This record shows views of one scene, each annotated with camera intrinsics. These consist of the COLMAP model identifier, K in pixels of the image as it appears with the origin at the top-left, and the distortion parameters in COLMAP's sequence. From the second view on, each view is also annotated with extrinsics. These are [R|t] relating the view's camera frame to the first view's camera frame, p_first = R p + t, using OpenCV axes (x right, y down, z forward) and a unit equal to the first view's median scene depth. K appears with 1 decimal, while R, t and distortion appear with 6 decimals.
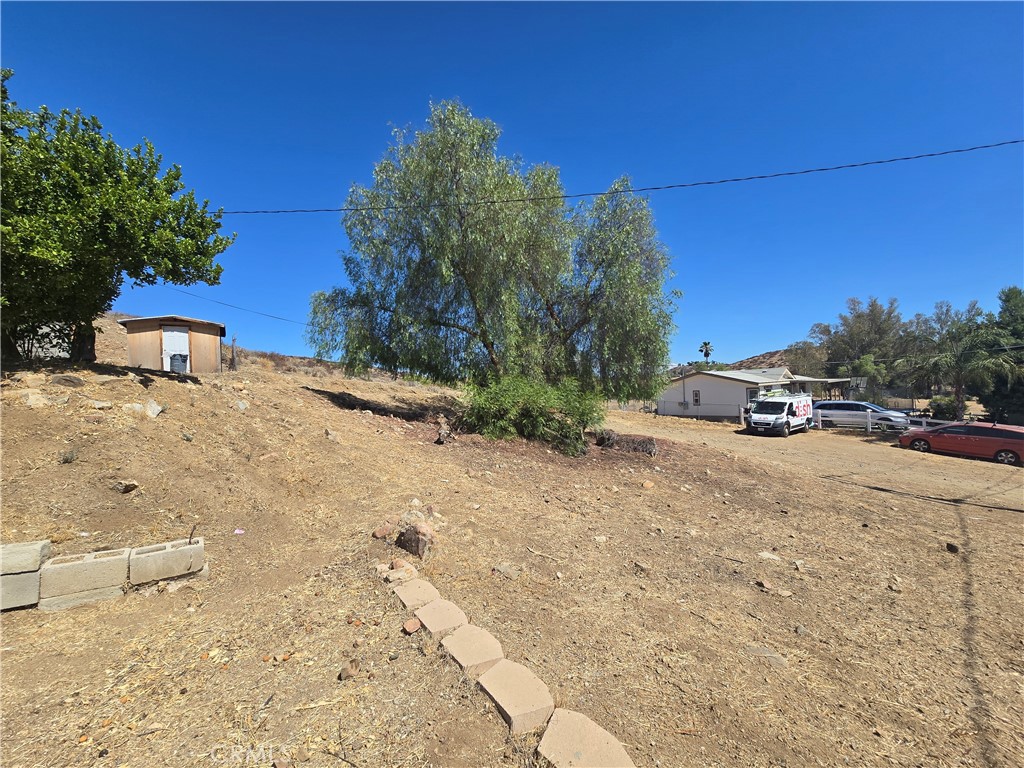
lens RADIAL K [[404.6, 0, 512.3], [0, 404.6, 381.7], [0, 0, 1]] dist [0.000258, 0.000077]
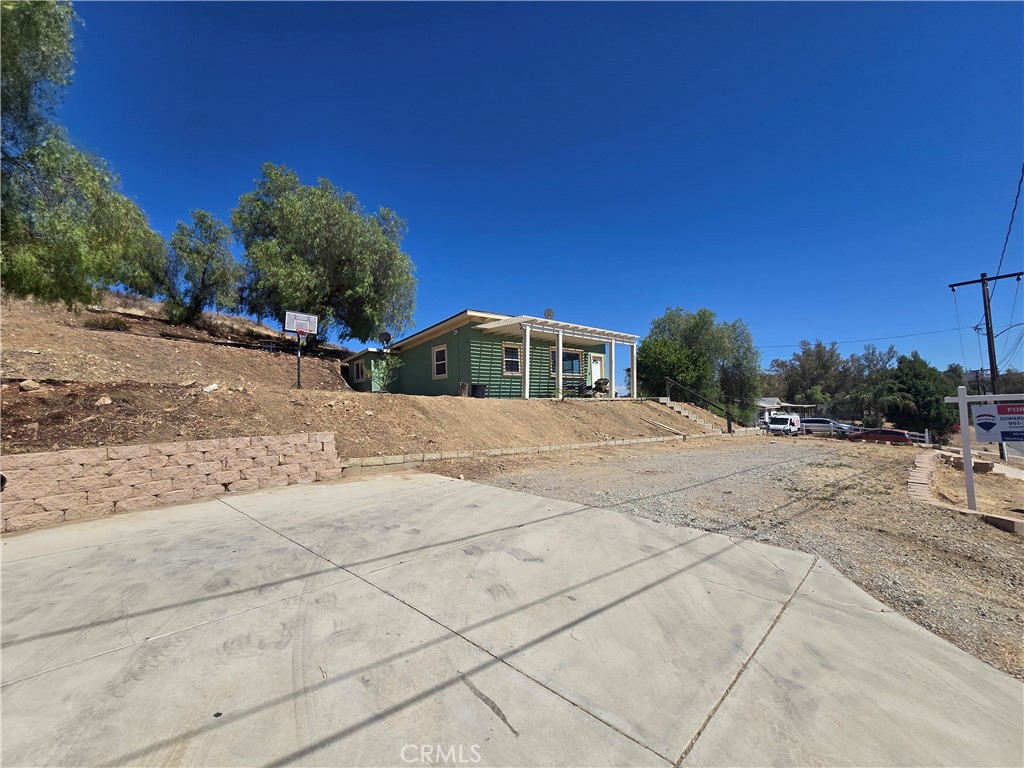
lens RADIAL K [[404.6, 0, 513.3], [0, 404.6, 386.5], [0, 0, 1]] dist [0.000258, 0.000077]
pose [[0.995885, 0.012927, 0.089702, -0.606016], [-0.008978, 0.998979, -0.044286, 0.001551], [-0.090182, 0.043298, 0.994984, -0.586542]]
